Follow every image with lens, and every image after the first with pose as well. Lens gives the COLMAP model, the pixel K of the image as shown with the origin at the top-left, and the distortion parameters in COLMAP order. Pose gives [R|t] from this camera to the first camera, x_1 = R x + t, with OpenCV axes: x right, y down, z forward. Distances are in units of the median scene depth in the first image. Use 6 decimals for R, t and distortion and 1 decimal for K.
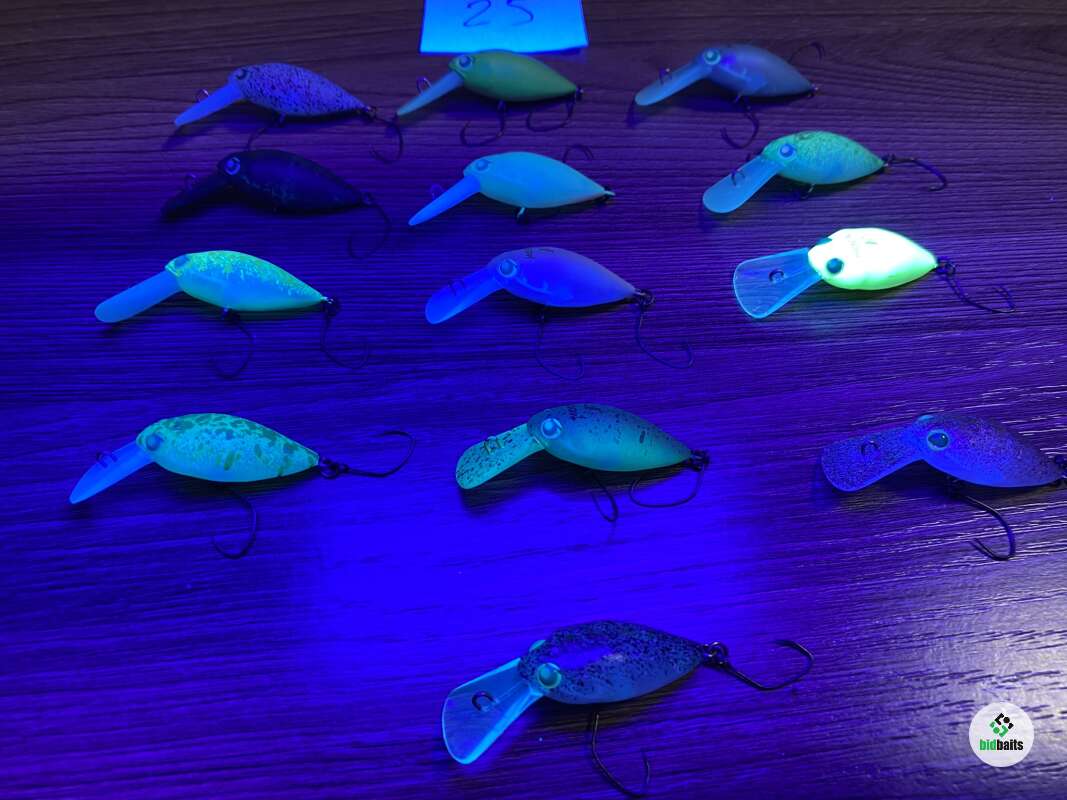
lens RADIAL K [[814.6, 0, 528.5], [0, 814.6, 411.4], [0, 0, 1]] dist [-0.006749, -0.024644]
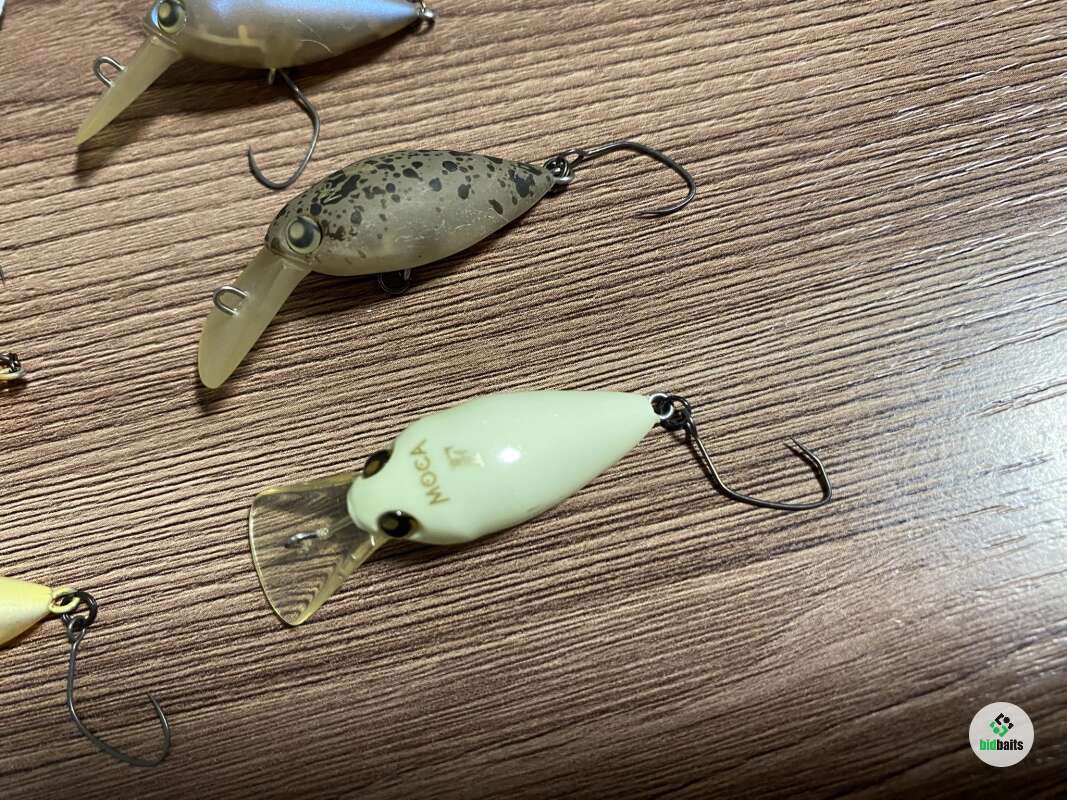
lens RADIAL K [[837.3, 0, 522.0], [0, 837.3, 404.6], [0, 0, 1]] dist [-0.026566, -0.014368]
pose [[0.979736, -0.188609, -0.067407, 0.460192], [0.198926, 0.955537, 0.217662, -0.310948], [0.023356, -0.226661, 0.973694, 0.528770]]
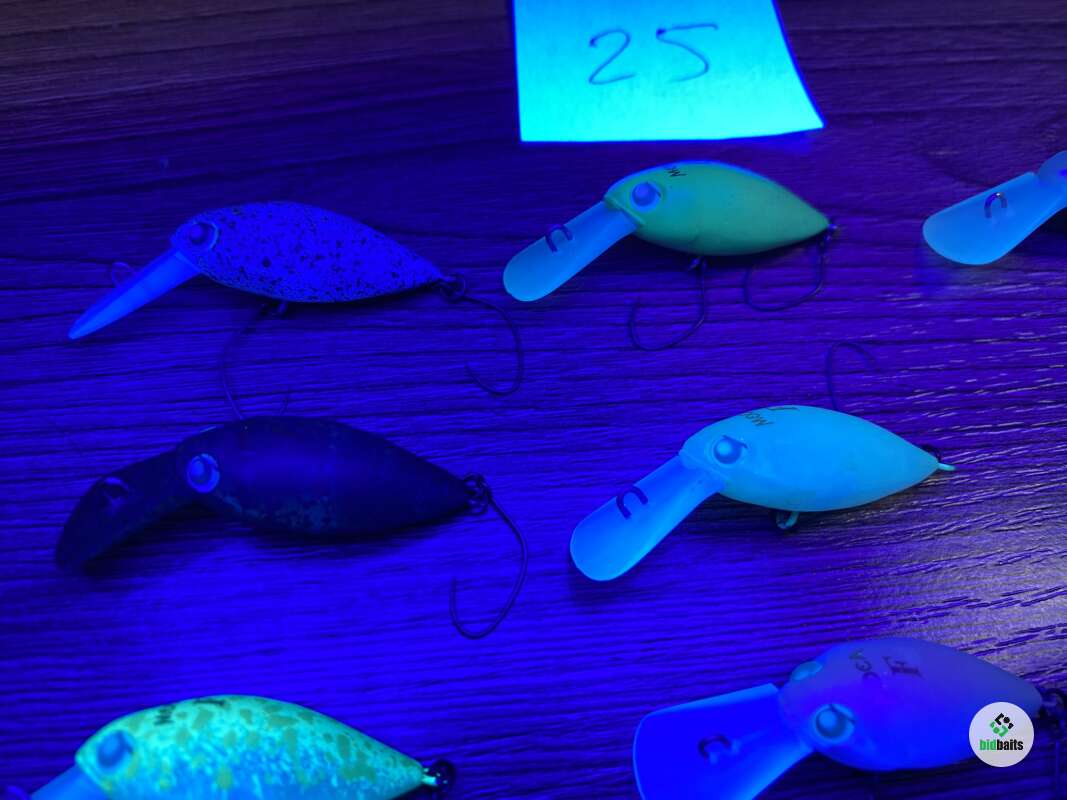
lens RADIAL K [[837.3, 0, 531.8], [0, 837.3, 408.5], [0, 0, 1]] dist [-0.026566, -0.014368]
pose [[0.996758, -0.041684, 0.068821, -0.207698], [0.035769, 0.995734, 0.085051, -0.374644], [-0.072073, -0.082313, 0.993997, 0.514398]]
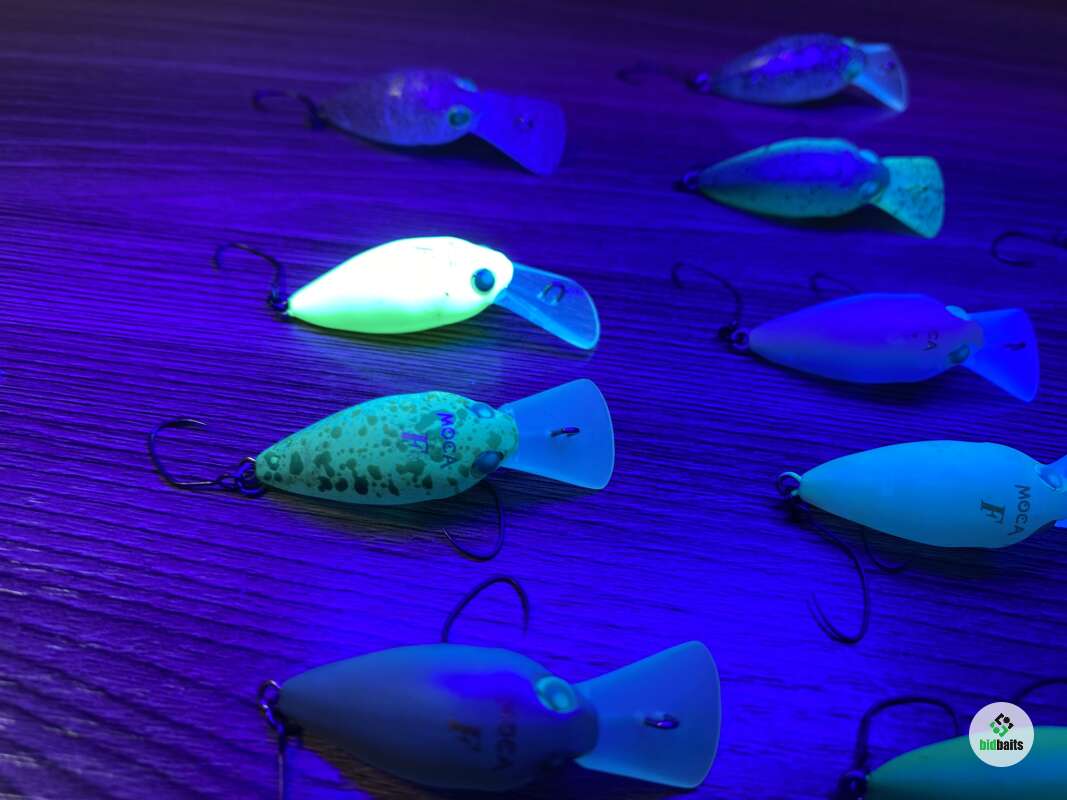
lens RADIAL K [[837.3, 0, 523.6], [0, 837.3, 399.5], [0, 0, 1]] dist [-0.026566, -0.014368]
pose [[-0.984899, -0.168144, 0.041260, 0.274619], [0.096173, -0.333169, 0.937949, -0.833338], [-0.143964, 0.927753, 0.344309, 0.814333]]
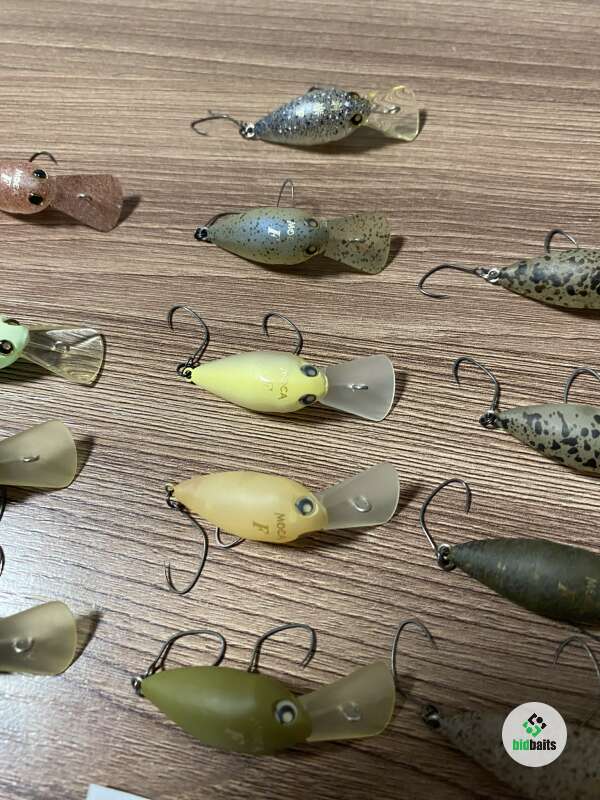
lens RADIAL K [[627.8, 0, 304.5], [0, 627.8, 398.3], [0, 0, 1]] dist [-0.026566, -0.014368]
pose [[-0.970836, -0.192203, 0.143300, -0.126474], [0.229142, -0.568123, 0.790399, -0.748805], [-0.070505, 0.800184, 0.595596, 0.527909]]
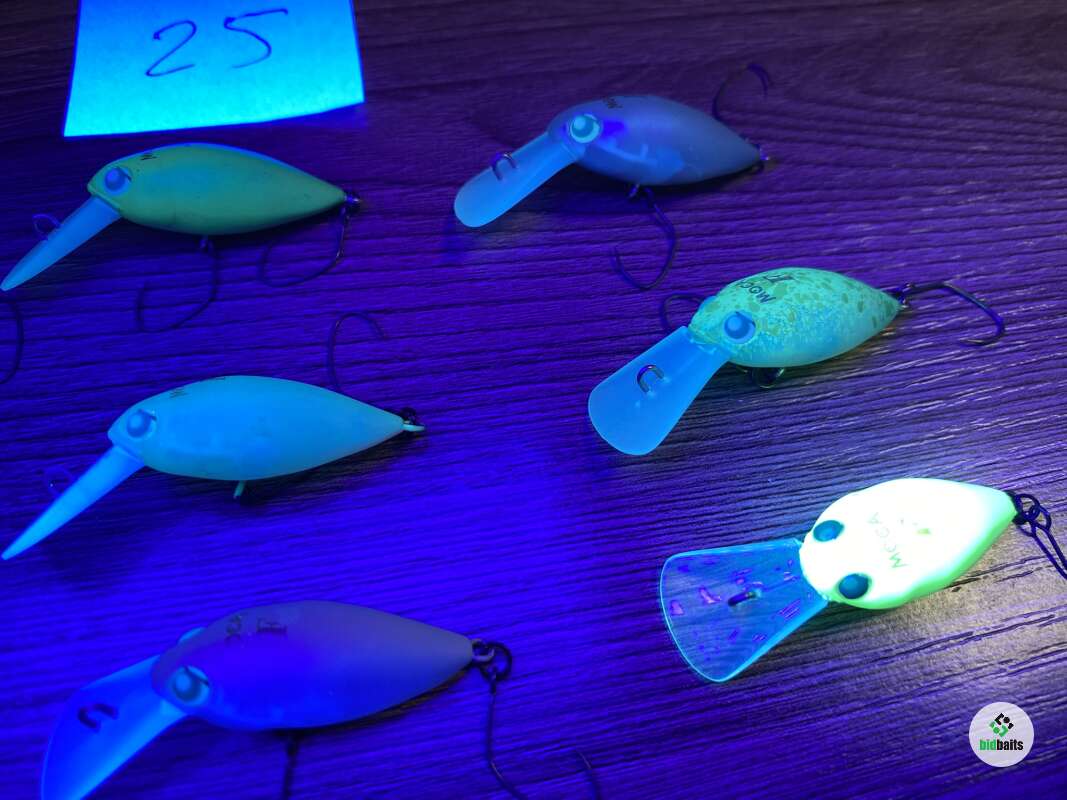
lens RADIAL K [[837.3, 0, 522.3], [0, 837.3, 403.5], [0, 0, 1]] dist [-0.026566, -0.014368]
pose [[0.990386, -0.104550, 0.090583, 0.127504], [0.097692, 0.992226, 0.077097, -0.331170], [-0.097940, -0.067507, 0.992900, 0.480525]]
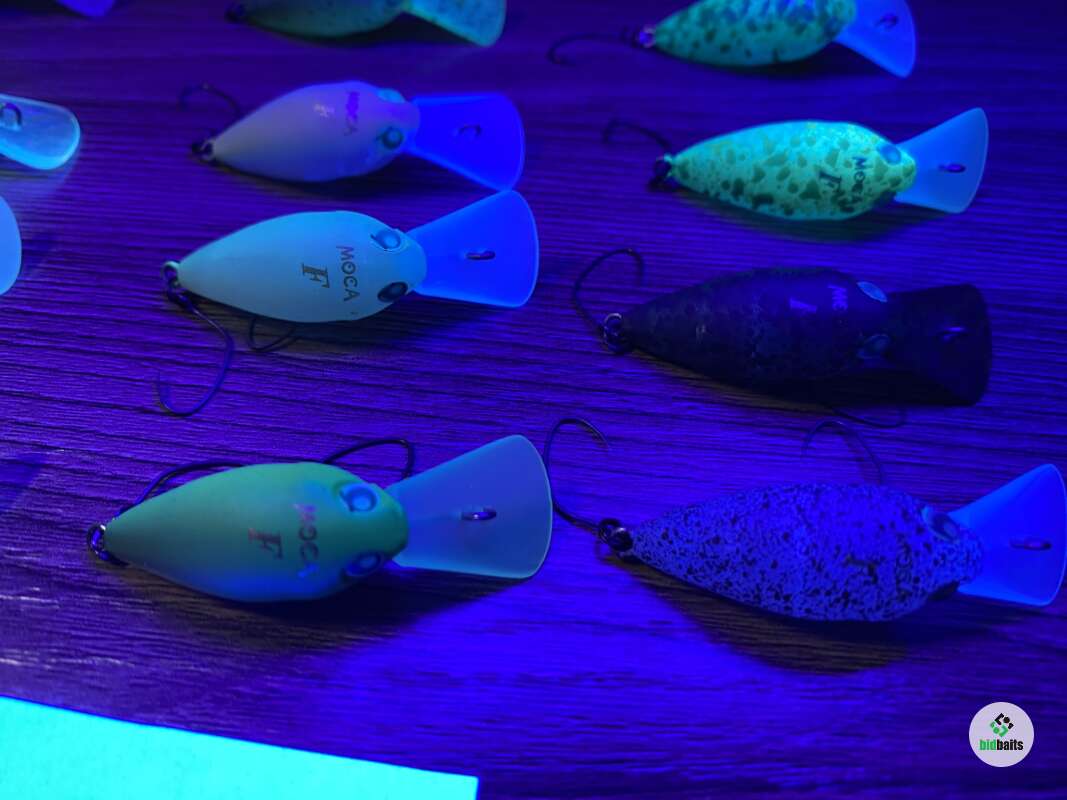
lens RADIAL K [[837.3, 0, 531.1], [0, 837.3, 409.9], [0, 0, 1]] dist [-0.026566, -0.014368]
pose [[-0.992813, -0.107770, 0.052029, -0.188275], [0.092571, -0.416067, 0.904610, -0.826874], [-0.075842, 0.902925, 0.423053, 0.865601]]
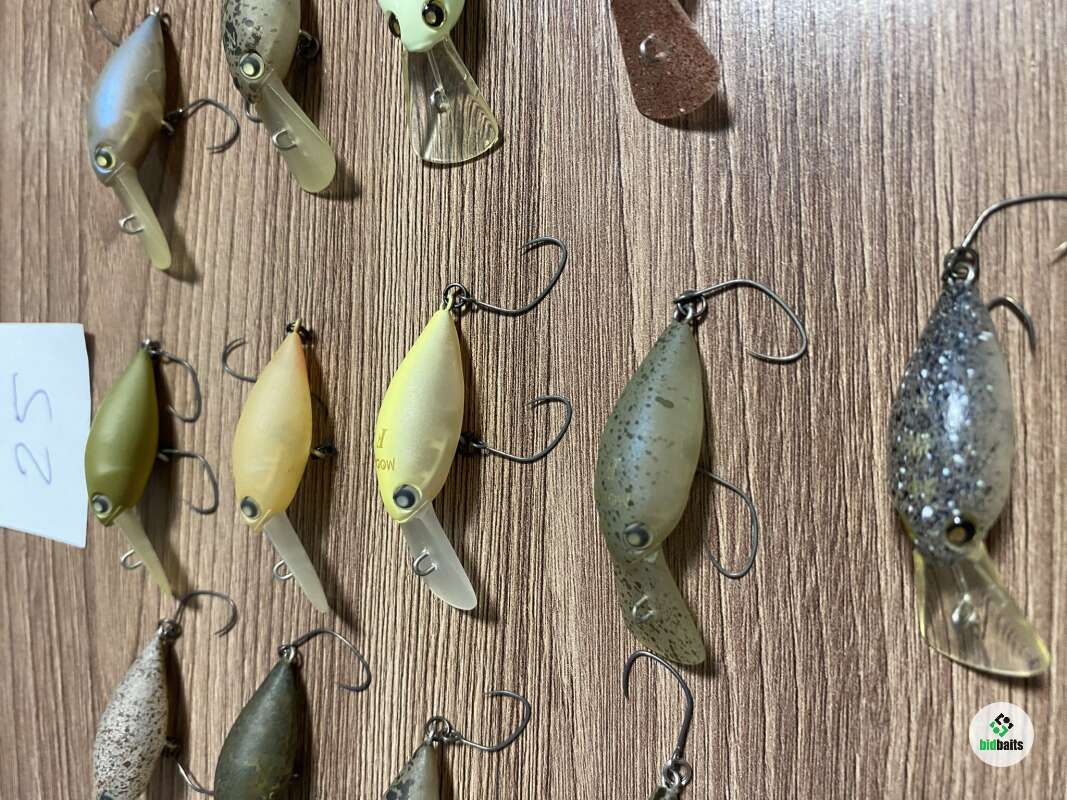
lens RADIAL K [[837.3, 0, 523.8], [0, 837.3, 399.4], [0, 0, 1]] dist [-0.026566, -0.014368]
pose [[0.076465, -0.994003, -0.078174, 0.112869], [0.994943, 0.070946, 0.071102, -0.123406], [-0.065129, -0.083215, 0.994401, 0.269319]]
